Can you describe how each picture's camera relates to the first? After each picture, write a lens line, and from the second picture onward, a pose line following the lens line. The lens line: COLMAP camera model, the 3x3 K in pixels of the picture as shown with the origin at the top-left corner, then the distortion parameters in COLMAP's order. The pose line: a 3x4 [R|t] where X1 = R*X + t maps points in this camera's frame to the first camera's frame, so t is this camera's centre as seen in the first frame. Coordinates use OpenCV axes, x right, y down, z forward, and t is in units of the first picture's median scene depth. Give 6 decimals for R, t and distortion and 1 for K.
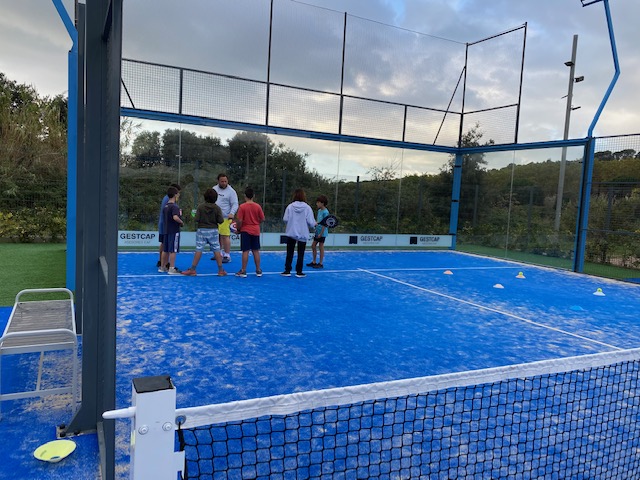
lens RADIAL K [[497.4, 0, 320.0], [0, 497.4, 240.0], [0, 0, 1]] dist [0.046672, -0.005937]
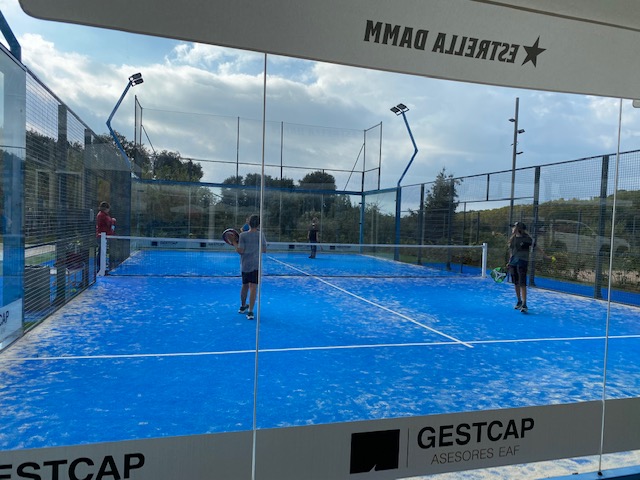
lens RADIAL K [[497.4, 0, 320.0], [0, 497.4, 240.0], [0, 0, 1]] dist [0.046672, -0.005937]
pose [[0.982562, -0.015167, -0.185318, 0.239447], [0.002570, 0.997680, -0.068029, 0.046855], [0.185920, 0.066367, 0.980321, -0.338805]]
